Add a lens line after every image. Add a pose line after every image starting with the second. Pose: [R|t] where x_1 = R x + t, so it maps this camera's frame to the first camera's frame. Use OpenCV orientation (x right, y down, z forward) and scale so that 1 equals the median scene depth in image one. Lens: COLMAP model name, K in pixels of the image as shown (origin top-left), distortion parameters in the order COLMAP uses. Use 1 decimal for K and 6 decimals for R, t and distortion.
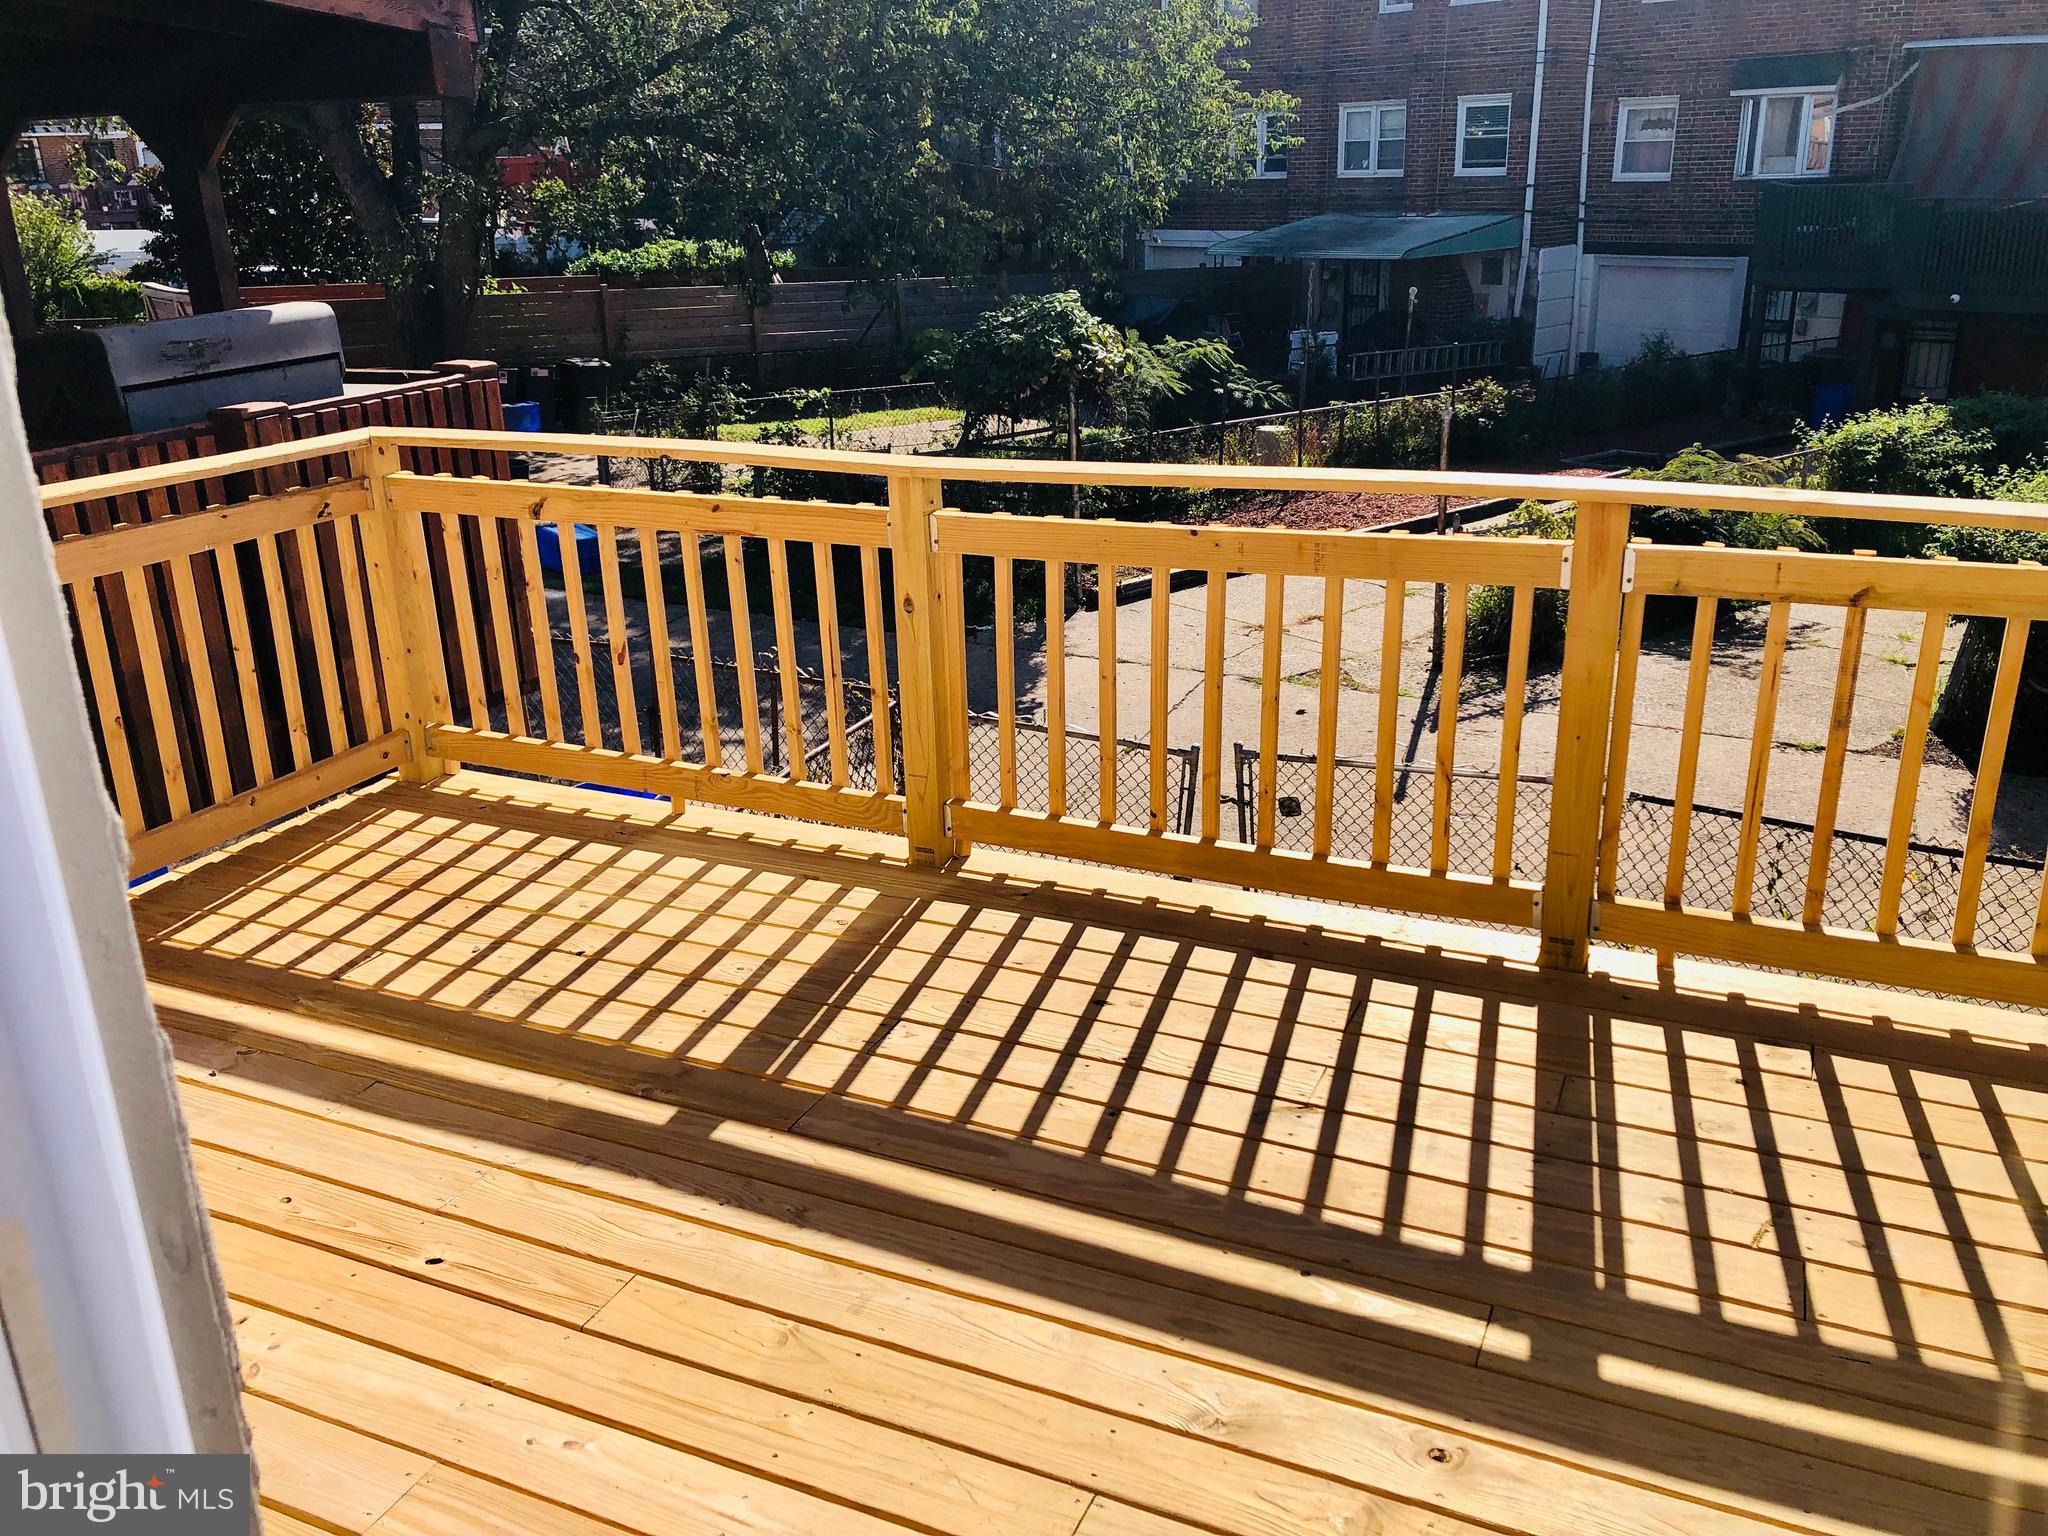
lens RADIAL K [[1697.3, 0, 1004.0], [0, 1697.3, 753.8], [0, 0, 1]] dist [0.041678, -0.046451]
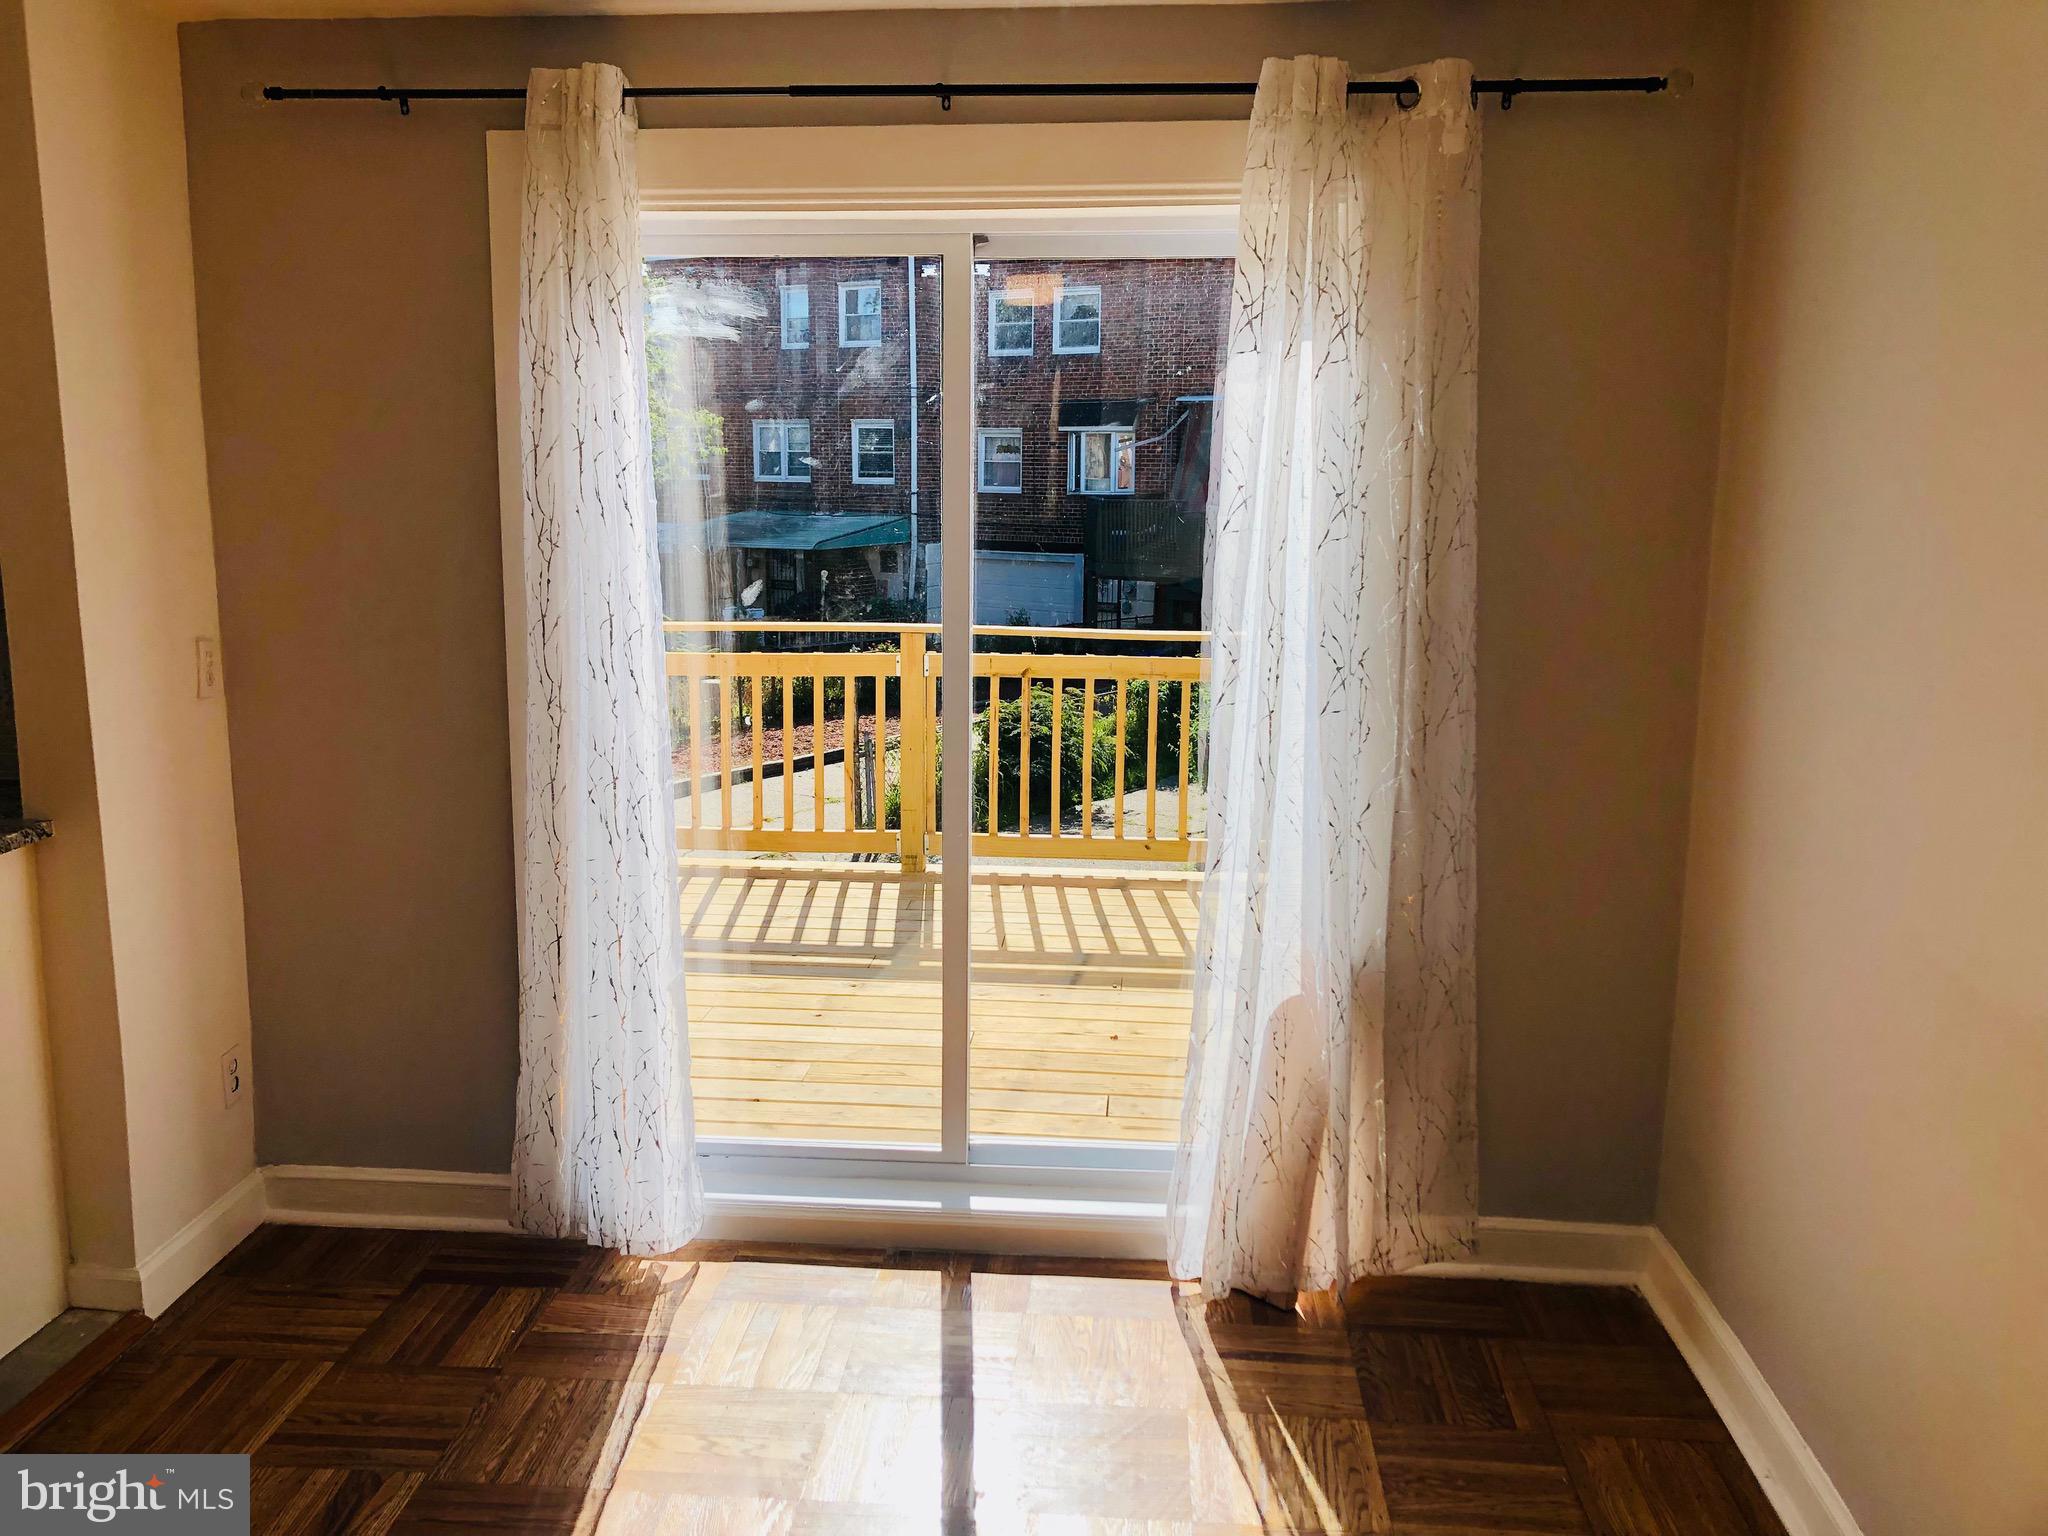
lens RADIAL K [[1697.3, 0, 1018.6], [0, 1697.3, 755.2], [0, 0, 1]] dist [0.041678, -0.046451]
pose [[0.942903, -0.024125, 0.332193, -0.028181], [0.078609, 0.985316, -0.151570, 0.041393], [-0.323658, 0.169030, 0.930953, -0.121862]]
